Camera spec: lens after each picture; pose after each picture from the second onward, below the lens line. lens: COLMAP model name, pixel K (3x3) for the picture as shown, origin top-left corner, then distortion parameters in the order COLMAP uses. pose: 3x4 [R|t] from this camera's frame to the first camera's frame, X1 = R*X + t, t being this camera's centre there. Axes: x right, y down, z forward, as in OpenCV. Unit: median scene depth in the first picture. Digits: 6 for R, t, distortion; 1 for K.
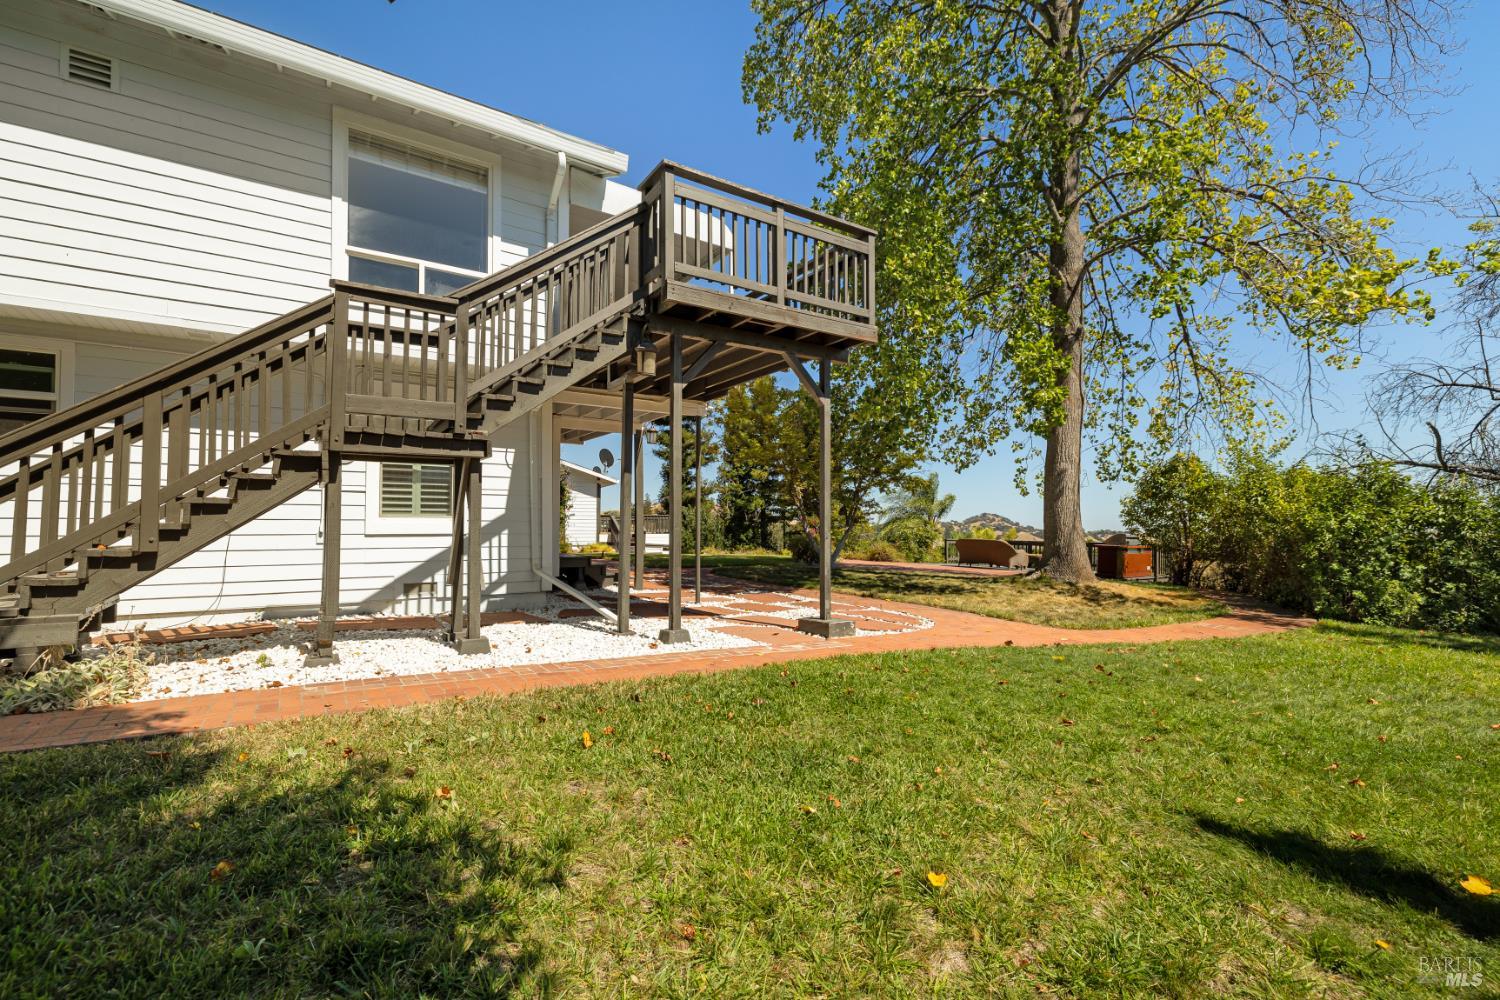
lens RADIAL K [[655.0, 0, 751.5], [0, 655.0, 516.2], [0, 0, 1]] dist [-0.018091, -0.000041]
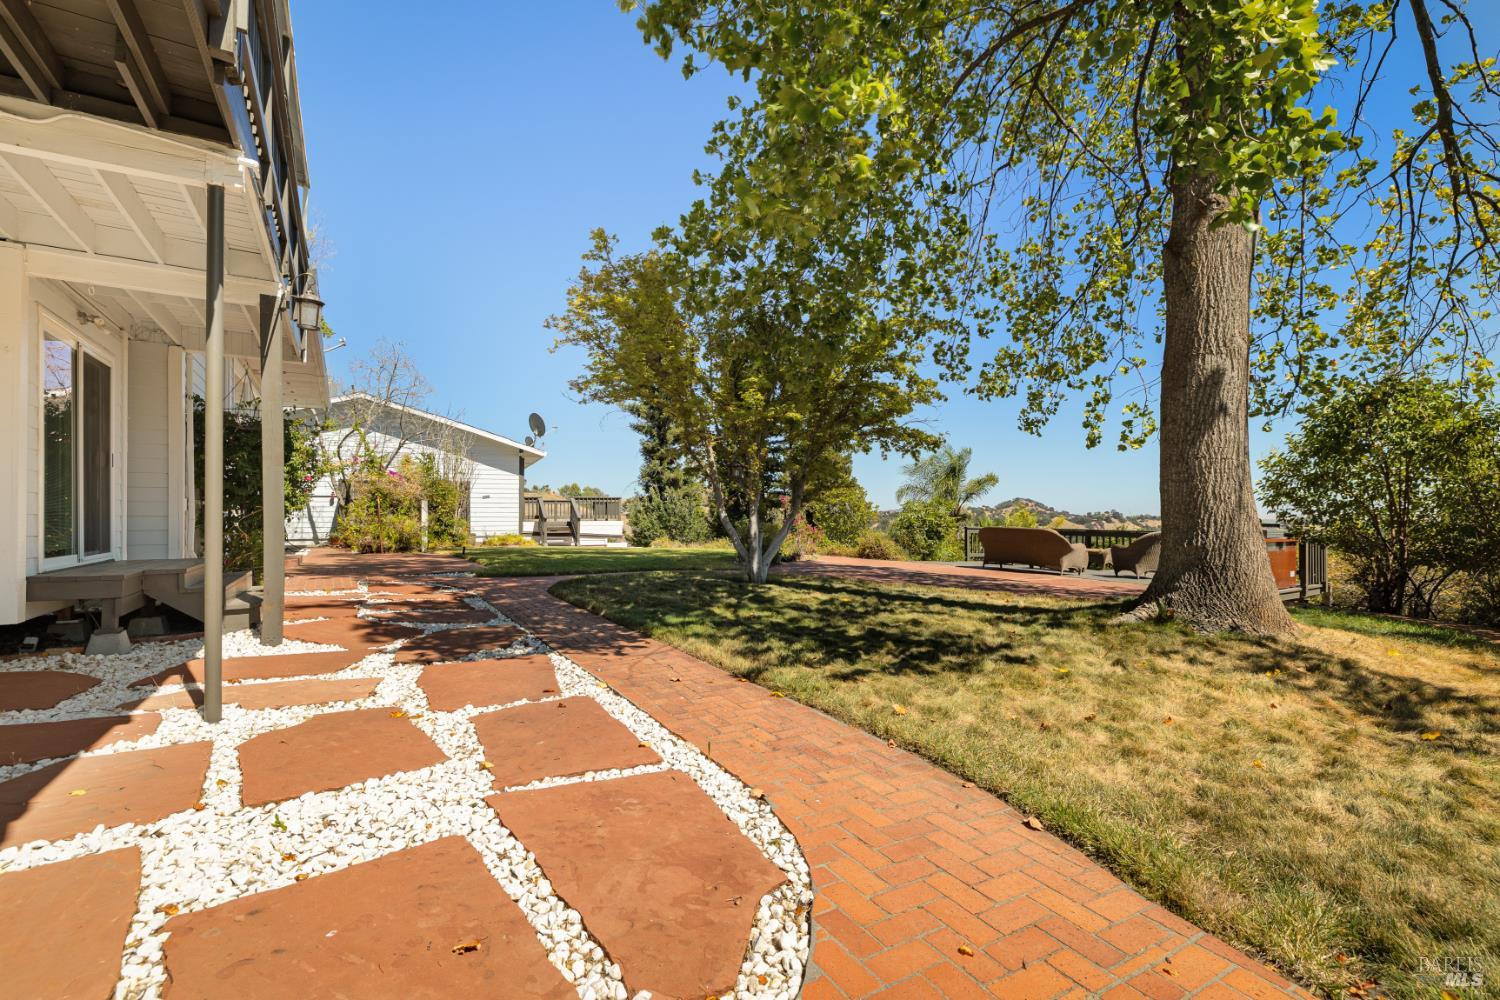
lens RADIAL K [[655.0, 0, 751.5], [0, 655.0, 516.2], [0, 0, 1]] dist [-0.018091, -0.000041]
pose [[0.999038, -0.003082, -0.043747, 0.109216], [0.003992, 0.999777, 0.020728, 0.008454], [0.043673, -0.020883, 0.998828, 0.323752]]
